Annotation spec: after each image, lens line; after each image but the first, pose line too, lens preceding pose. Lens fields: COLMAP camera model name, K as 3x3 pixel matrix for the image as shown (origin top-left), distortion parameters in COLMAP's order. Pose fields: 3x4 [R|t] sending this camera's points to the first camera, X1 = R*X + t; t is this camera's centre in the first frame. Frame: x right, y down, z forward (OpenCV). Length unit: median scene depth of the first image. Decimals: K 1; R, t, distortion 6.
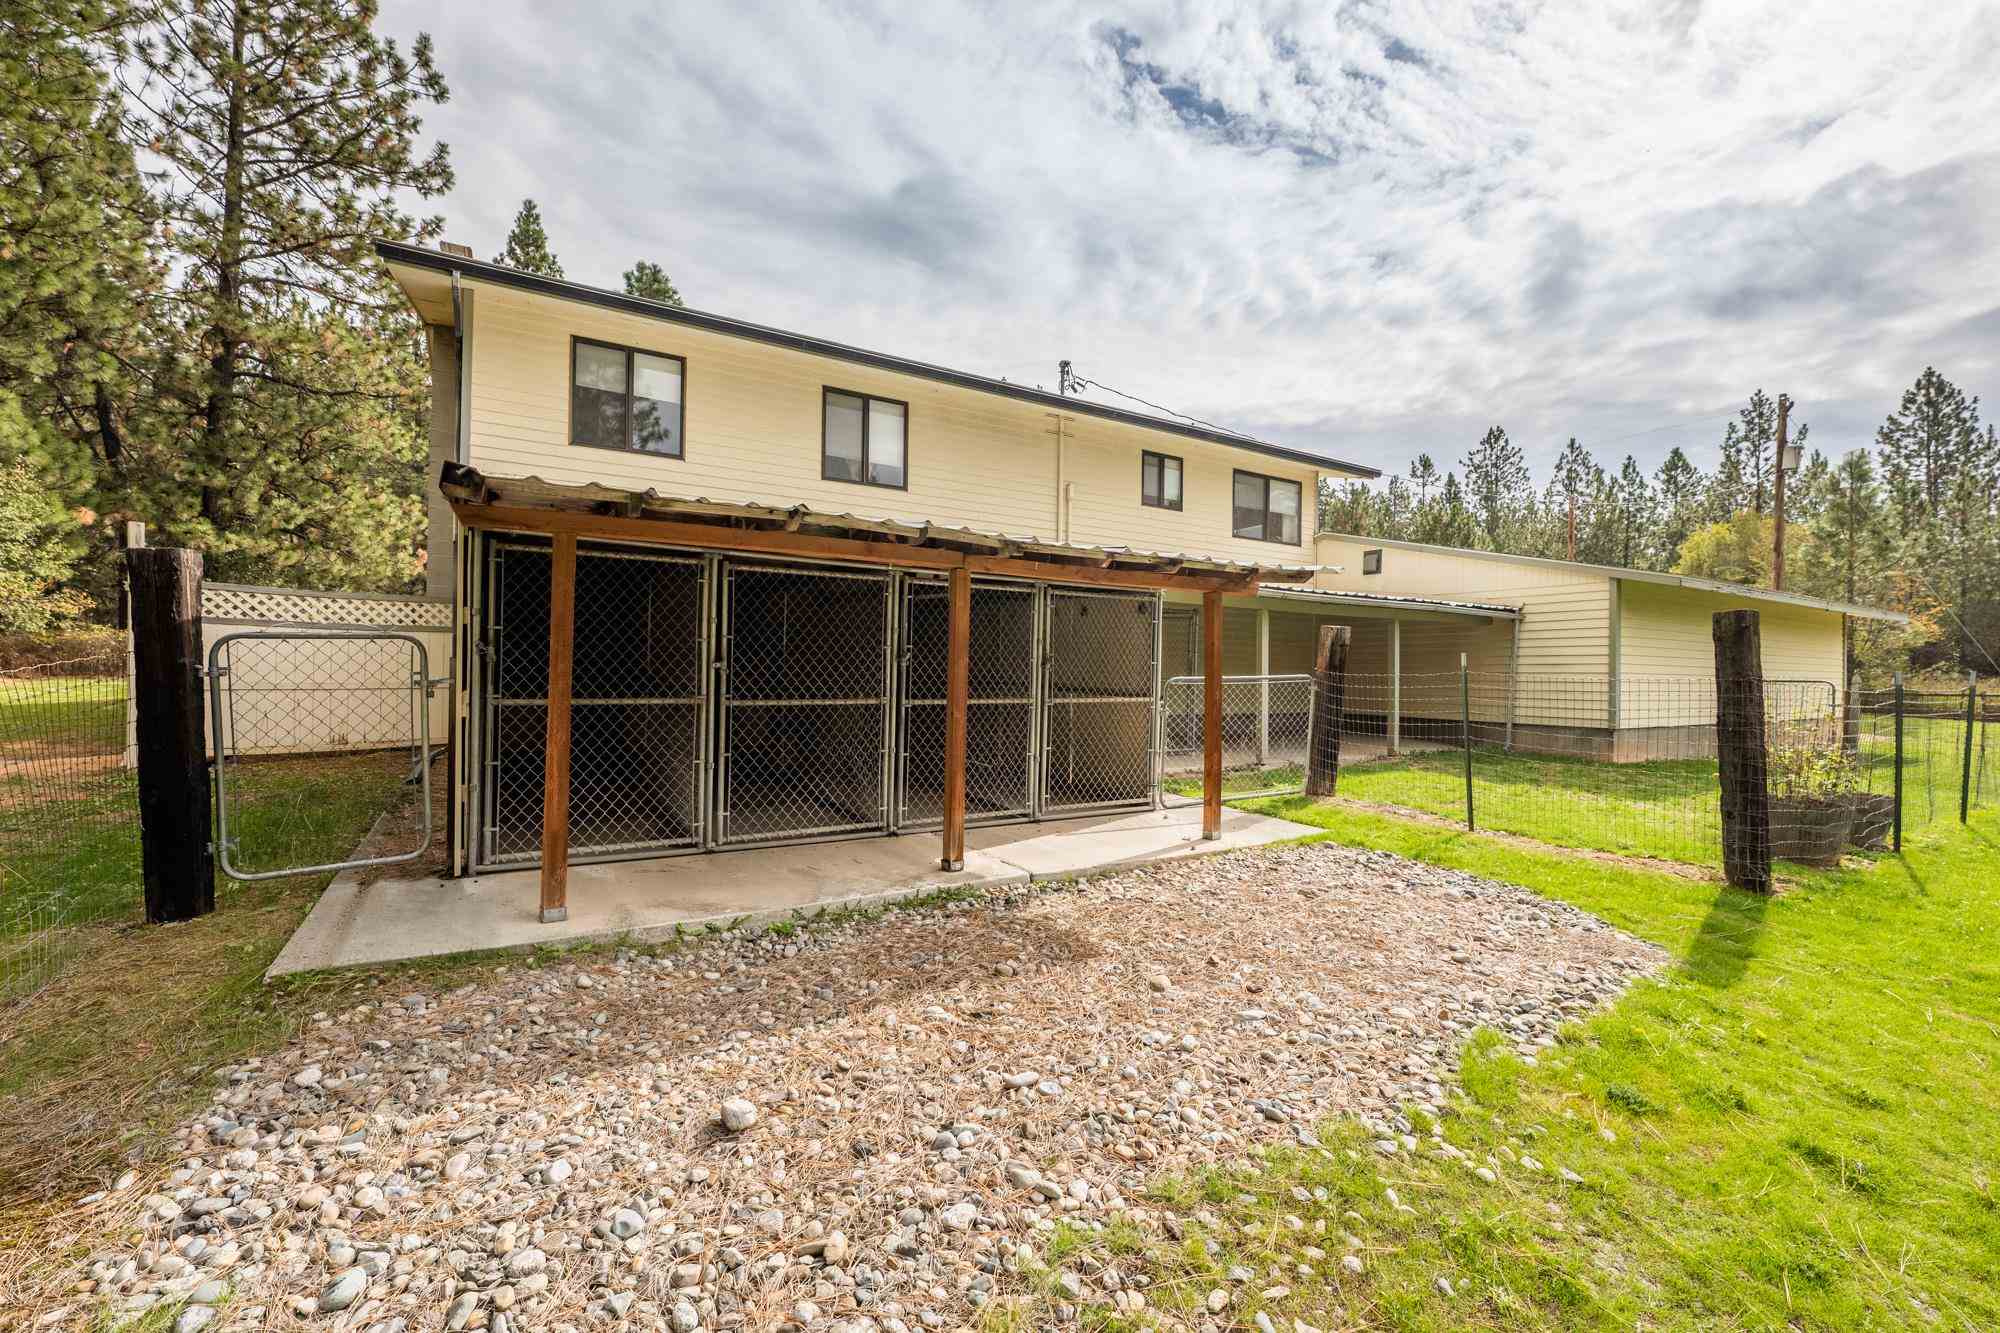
lens RADIAL K [[821.8, 0, 985.9], [0, 821.8, 654.1], [0, 0, 1]] dist [0.007190, -0.000261]
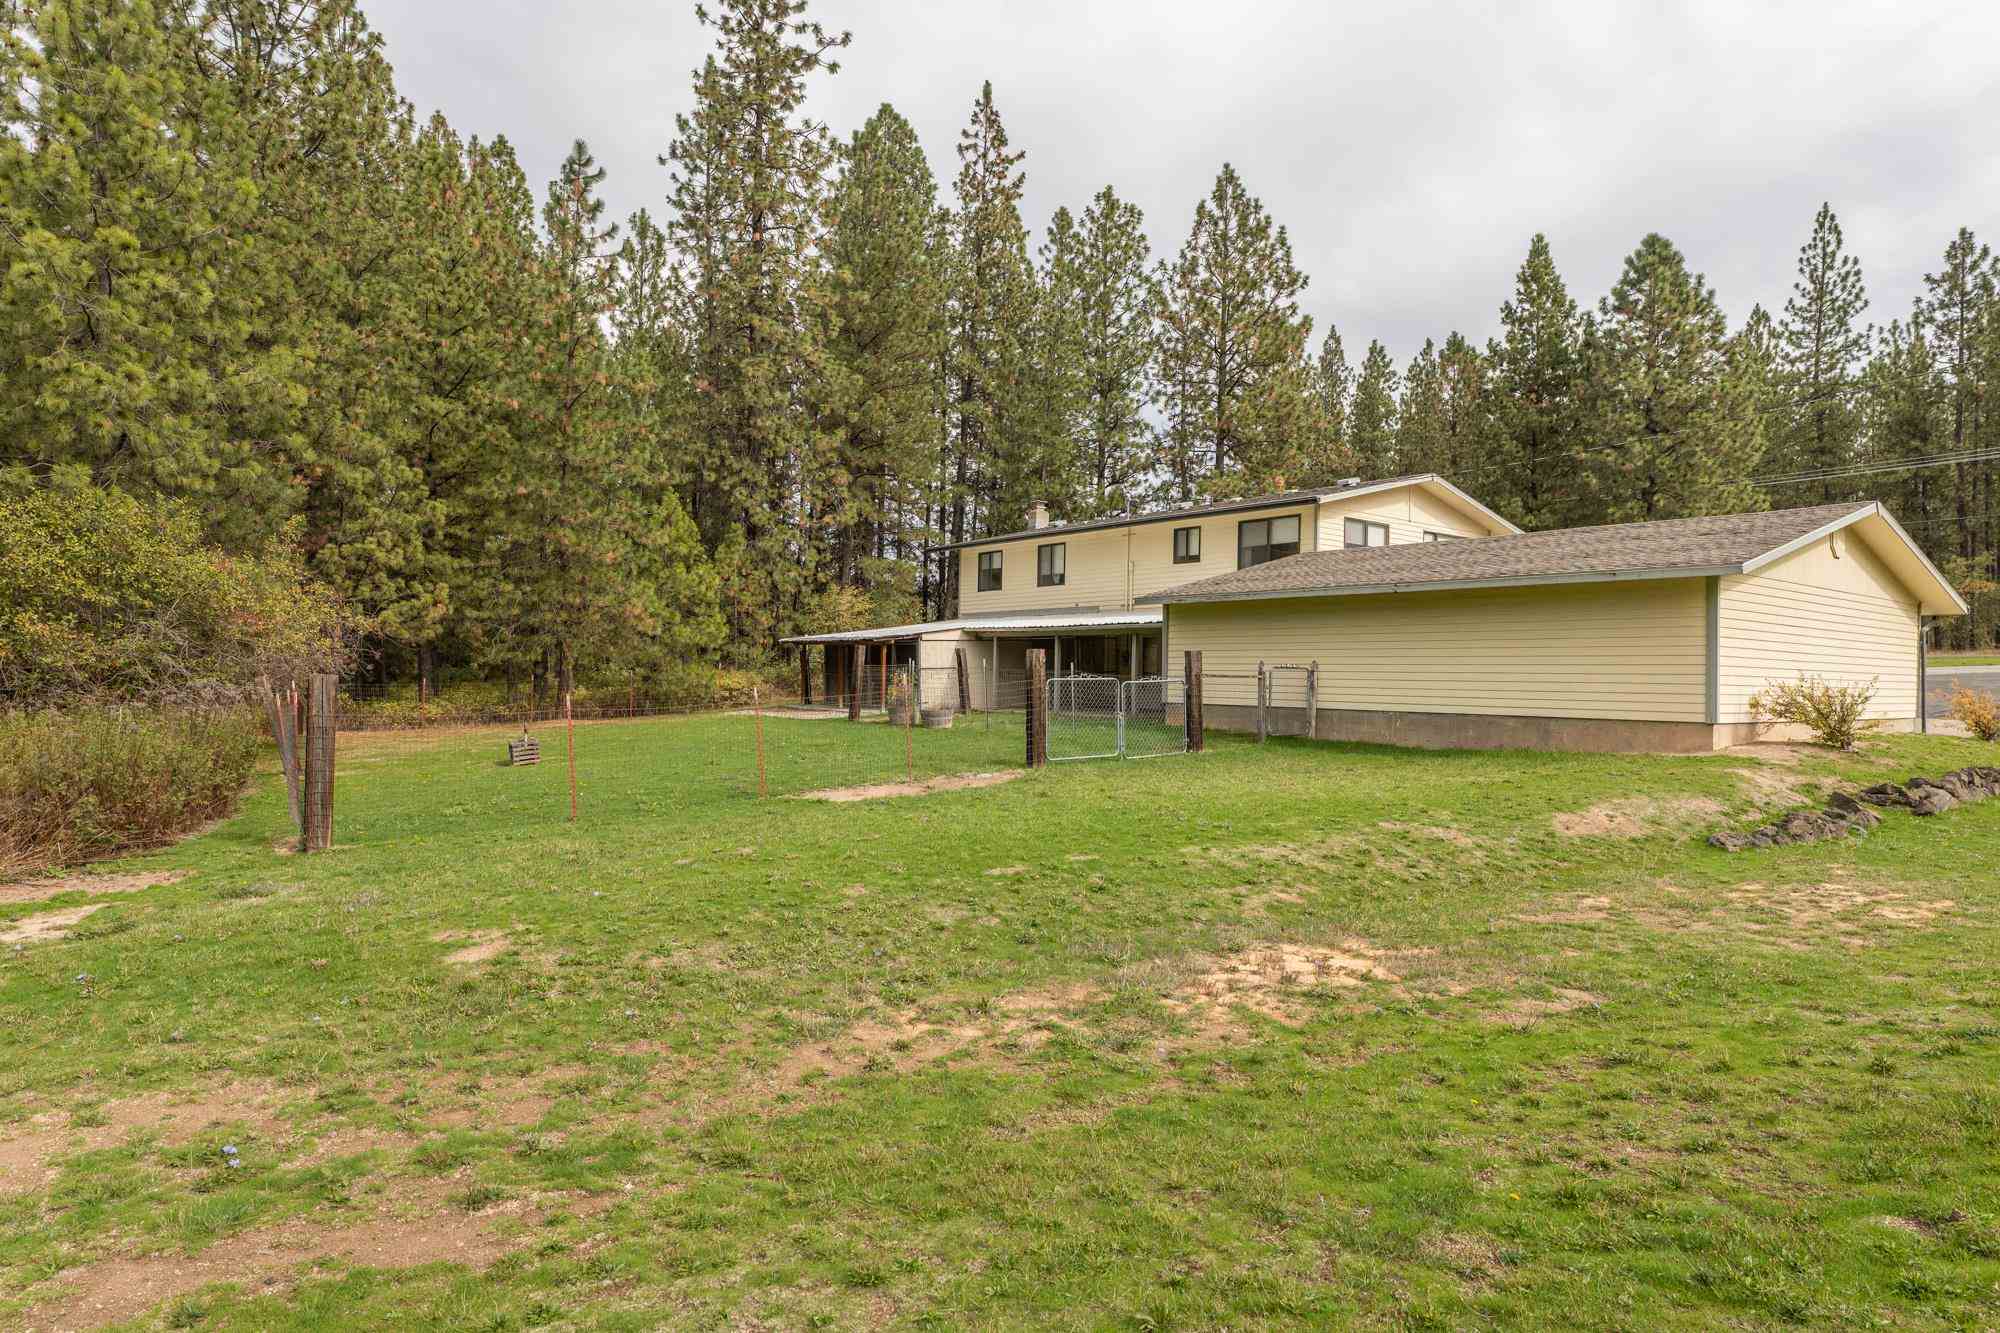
lens RADIAL K [[1185.8, 0, 996.9], [0, 1185.8, 669.1], [0, 0, 1]] dist [0.006924, 0.001211]
pose [[0.139399, -0.024129, -0.989942, 1.348596], [0.012852, 0.999663, -0.022556, 0.043223], [0.990153, -0.009579, 0.139662, 0.171515]]
